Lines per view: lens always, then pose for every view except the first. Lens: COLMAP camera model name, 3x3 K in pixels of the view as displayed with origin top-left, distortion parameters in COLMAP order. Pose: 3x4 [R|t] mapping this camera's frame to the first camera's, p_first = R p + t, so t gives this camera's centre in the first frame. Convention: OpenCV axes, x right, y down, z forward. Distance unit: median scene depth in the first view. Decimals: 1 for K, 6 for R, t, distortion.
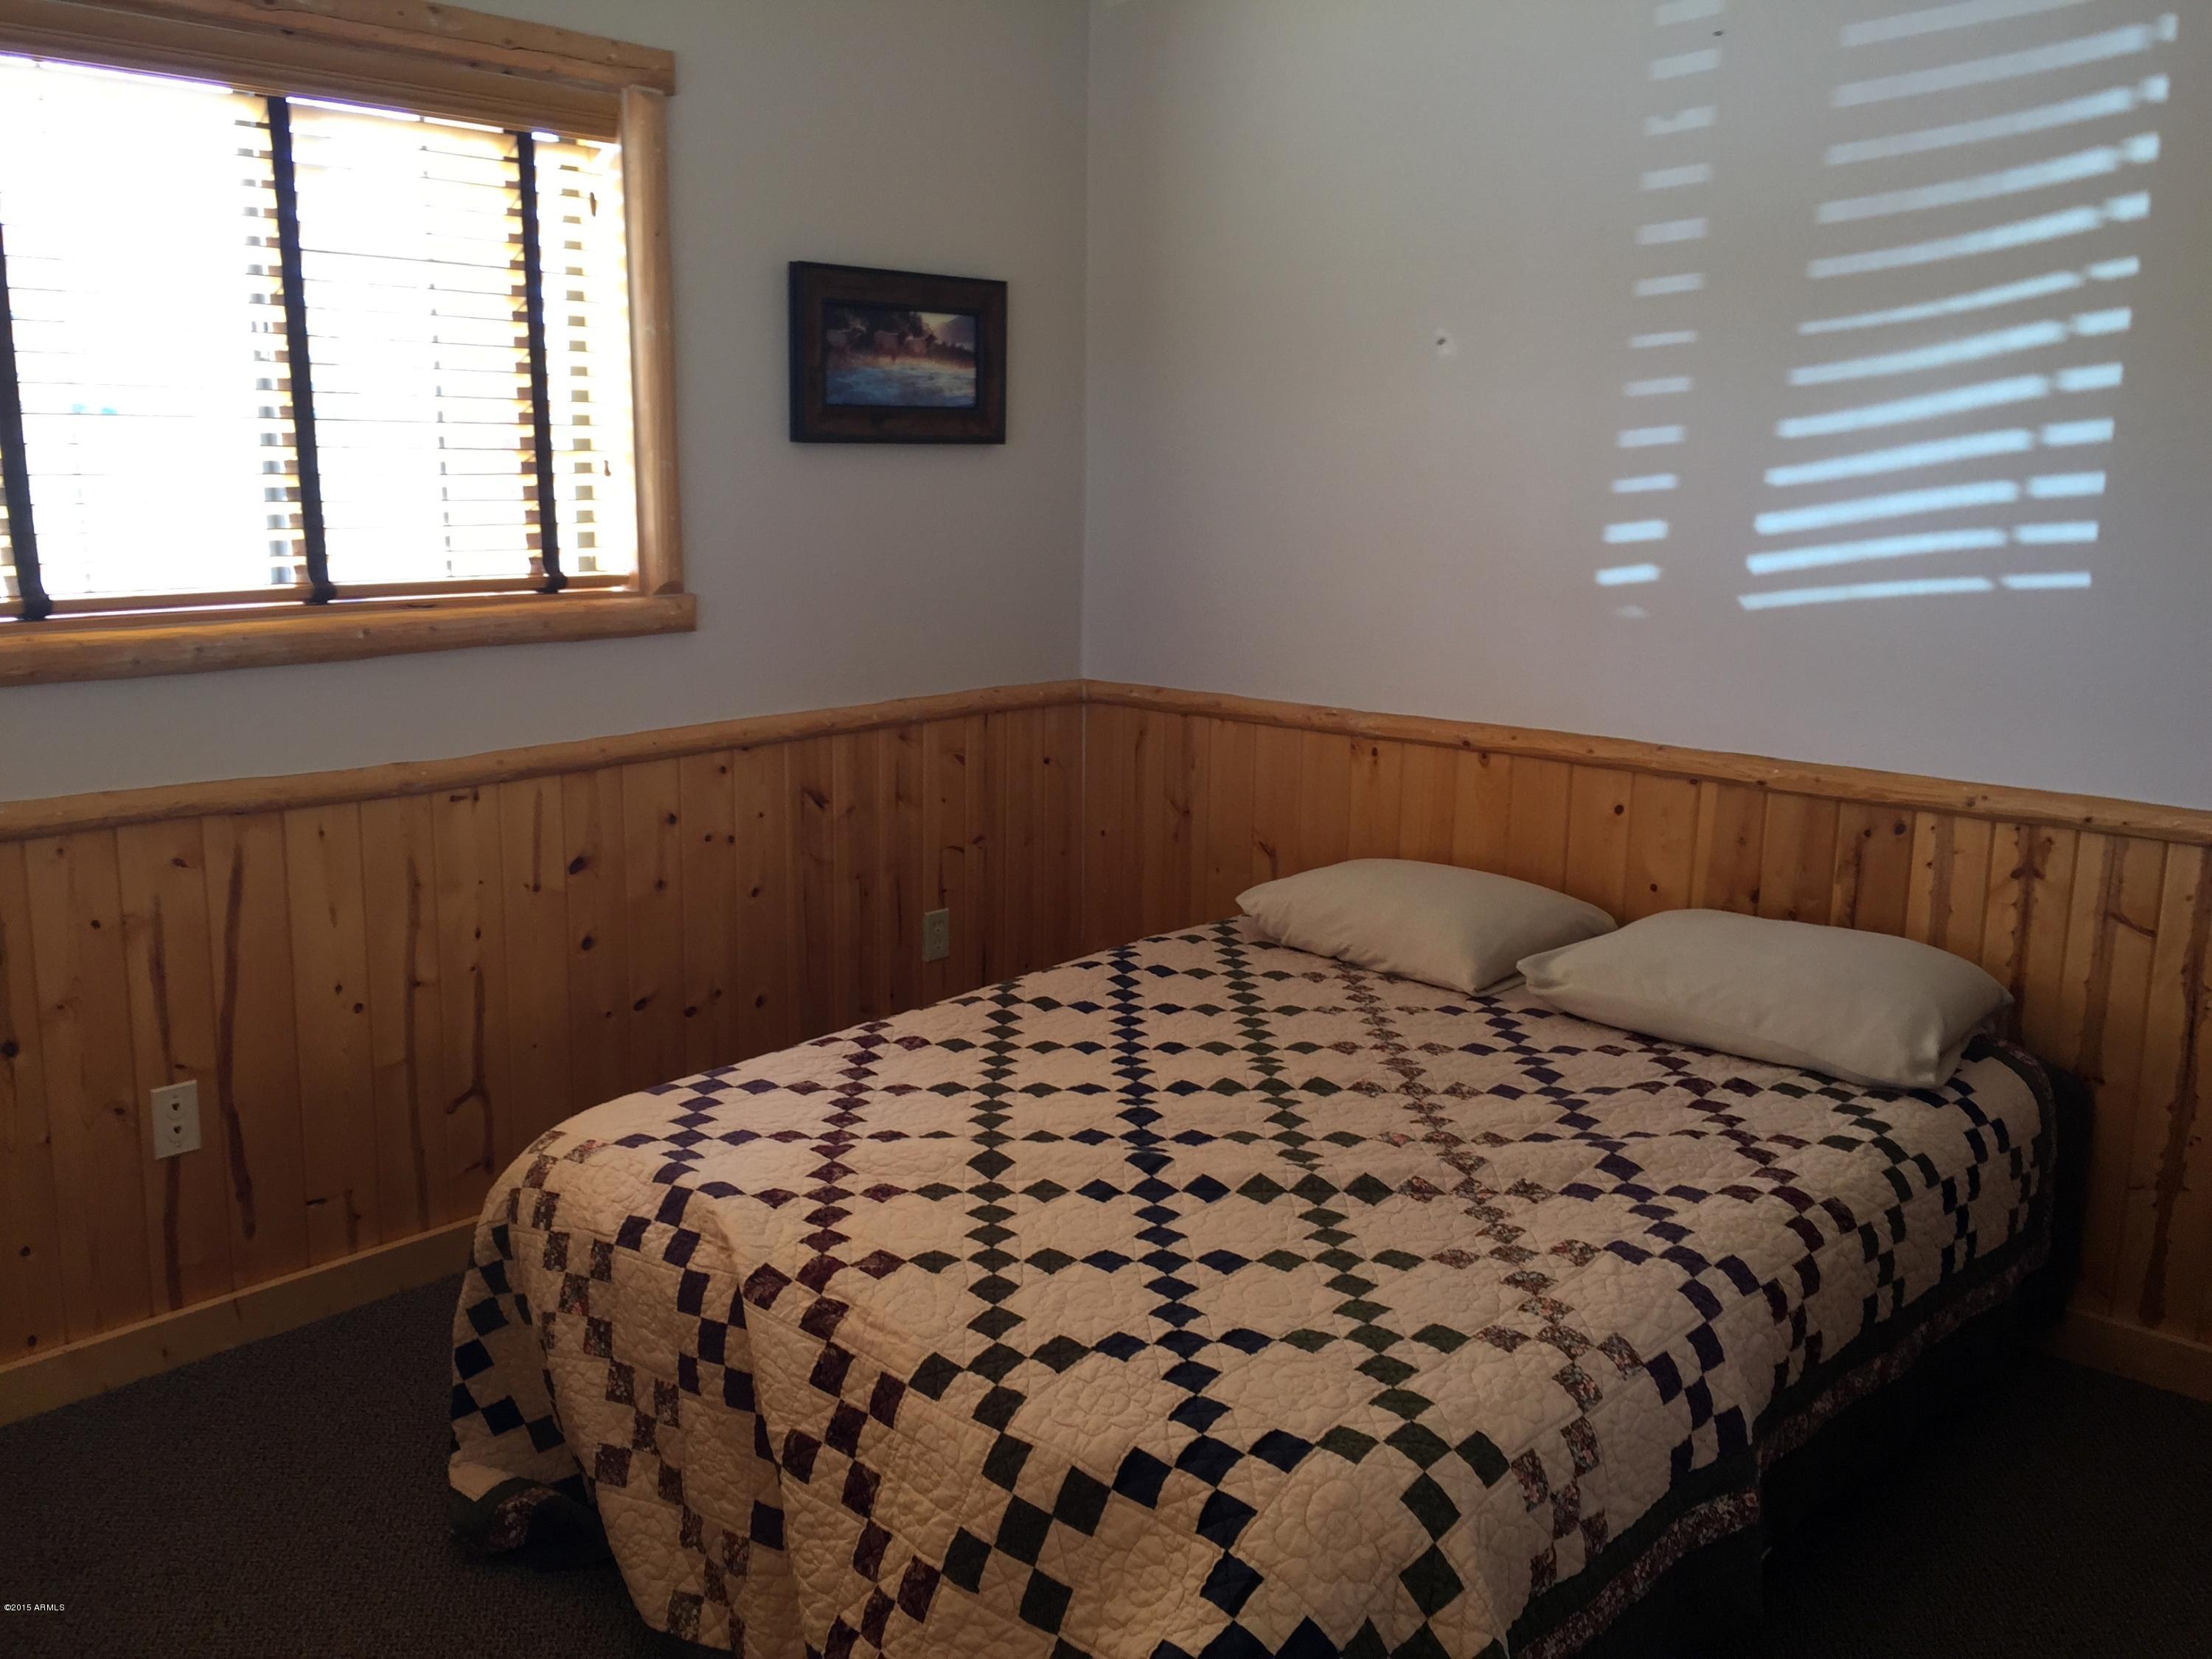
lens RADIAL K [[1892.1, 0, 1113.8], [0, 1892.1, 819.3], [0, 0, 1]] dist [0.078667, -0.099378]
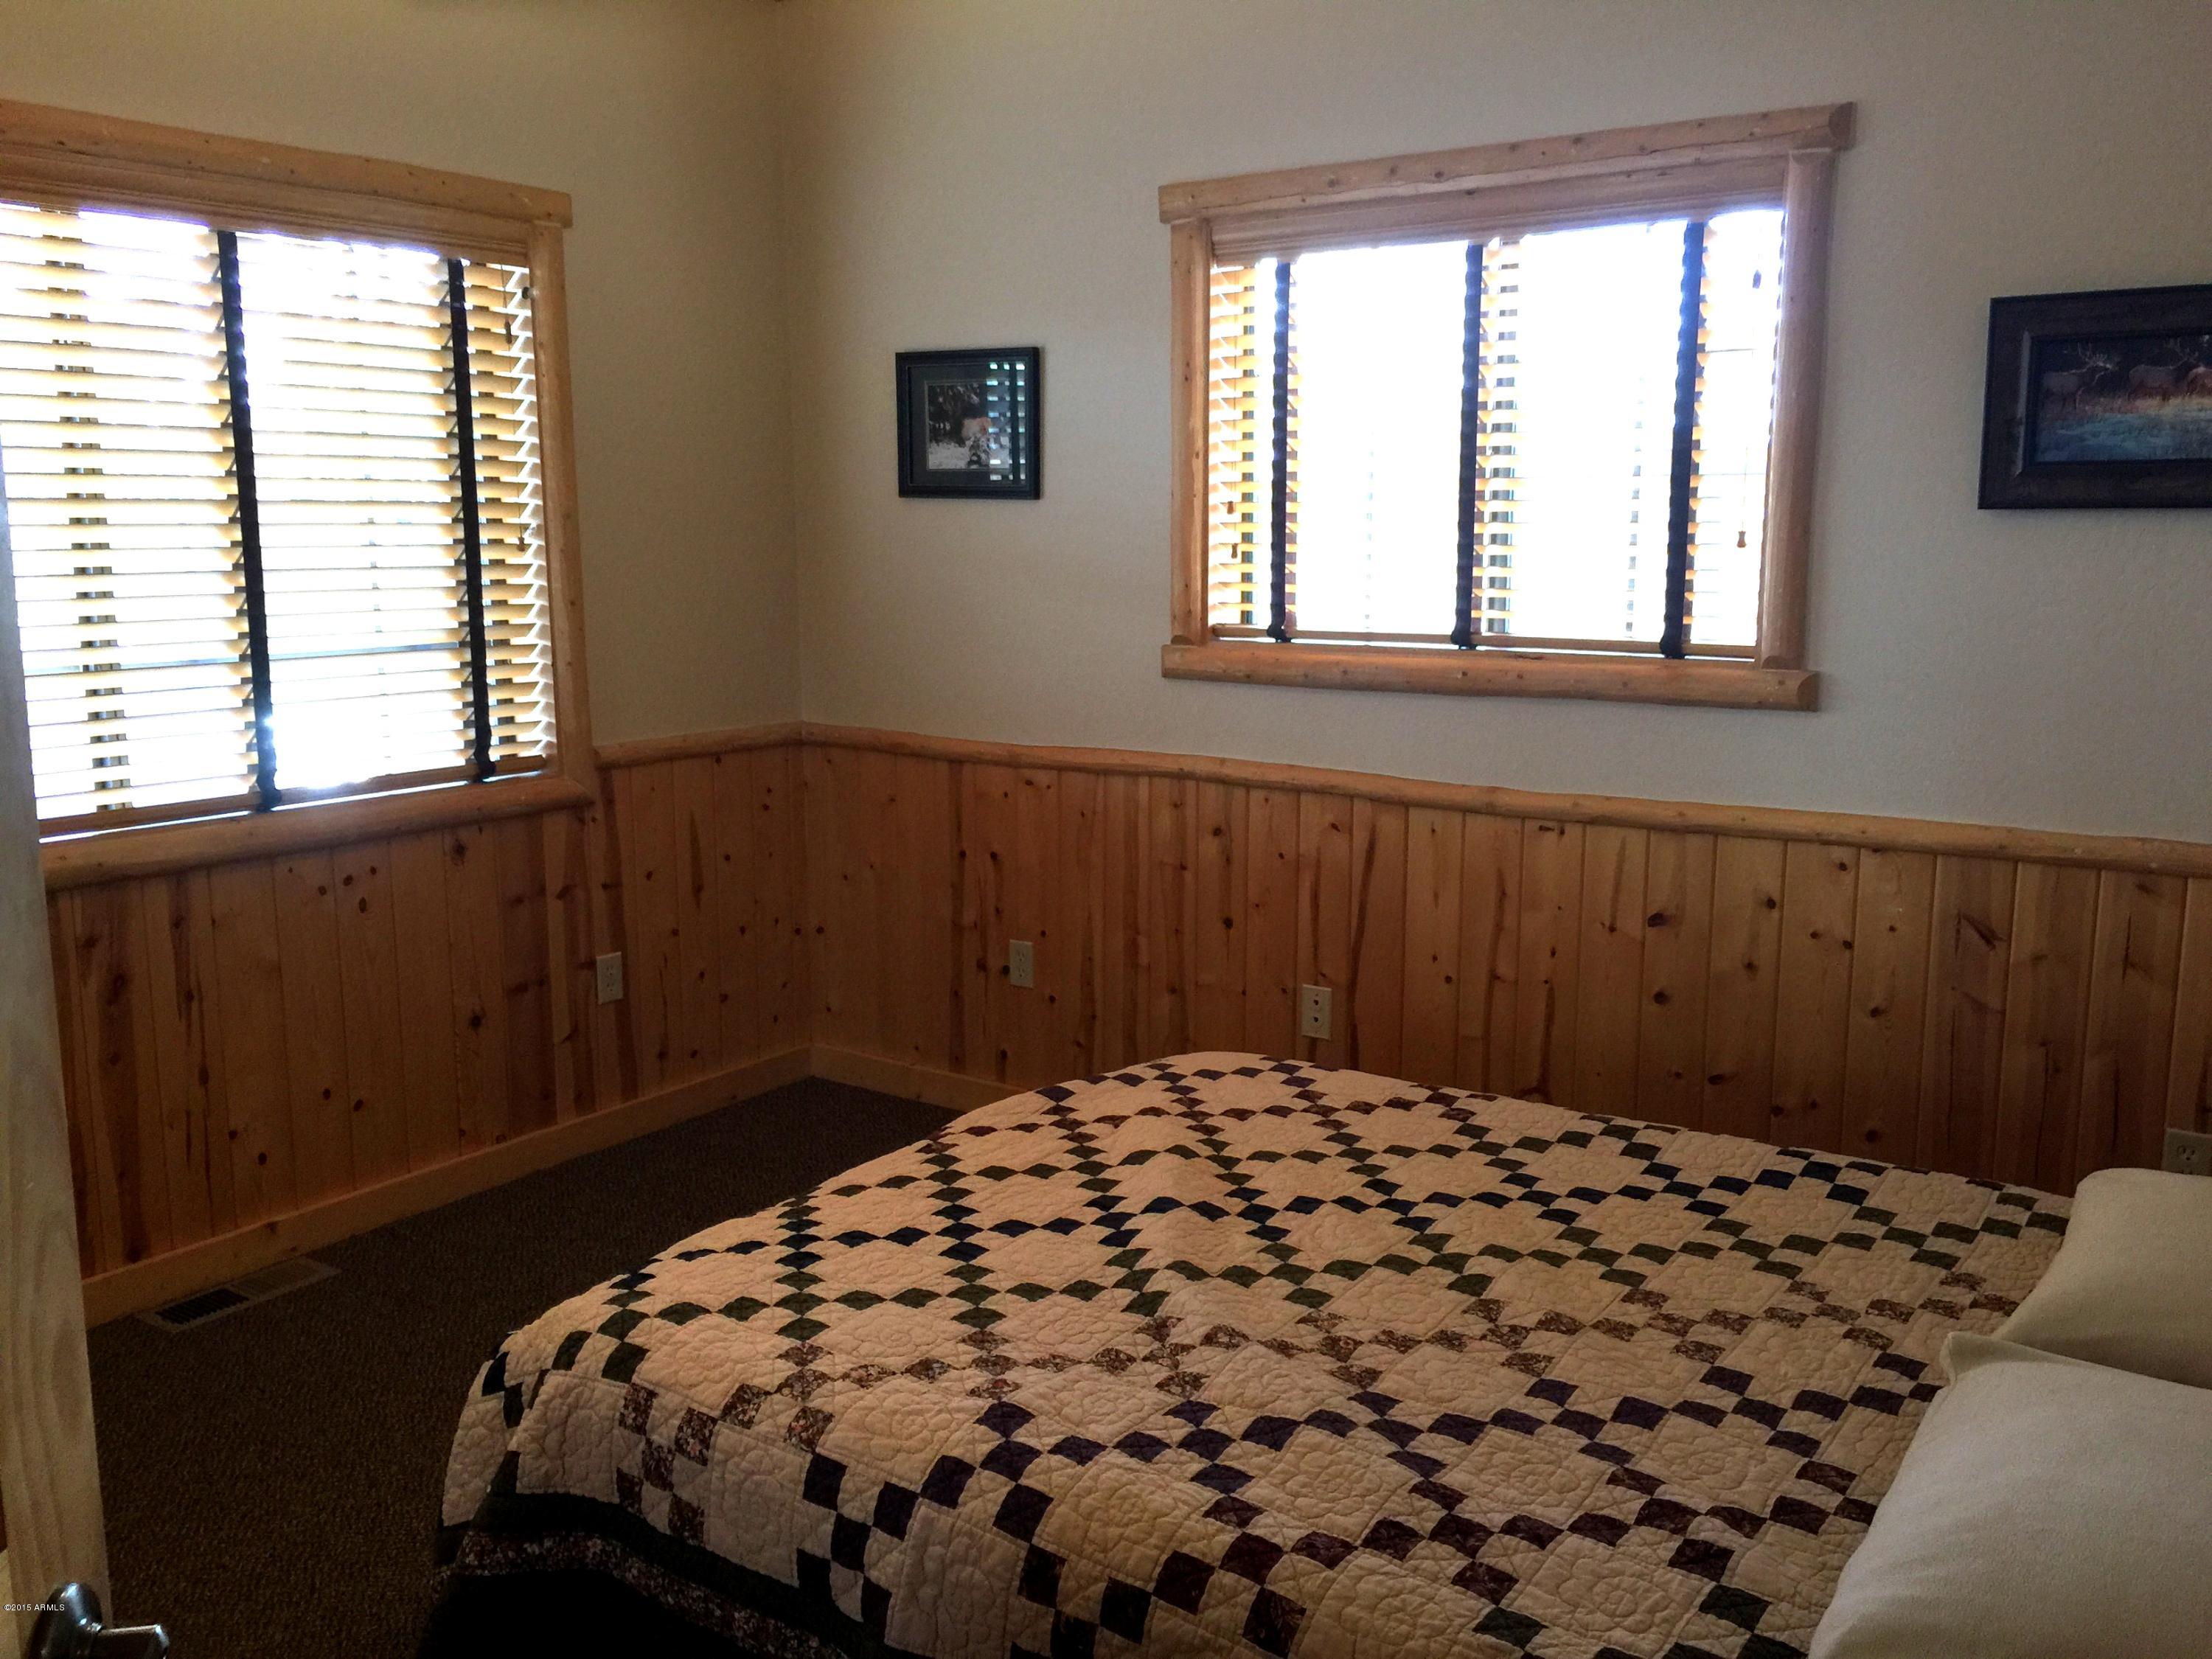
lens RADIAL K [[1892.1, 0, 1109.5], [0, 1892.1, 842.5], [0, 0, 1]] dist [0.078667, -0.099378]
pose [[0.123001, 0.162009, -0.979093, 0.728772], [-0.189378, 0.972287, 0.137092, -0.108377], [0.974170, 0.168557, 0.150273, 0.577392]]
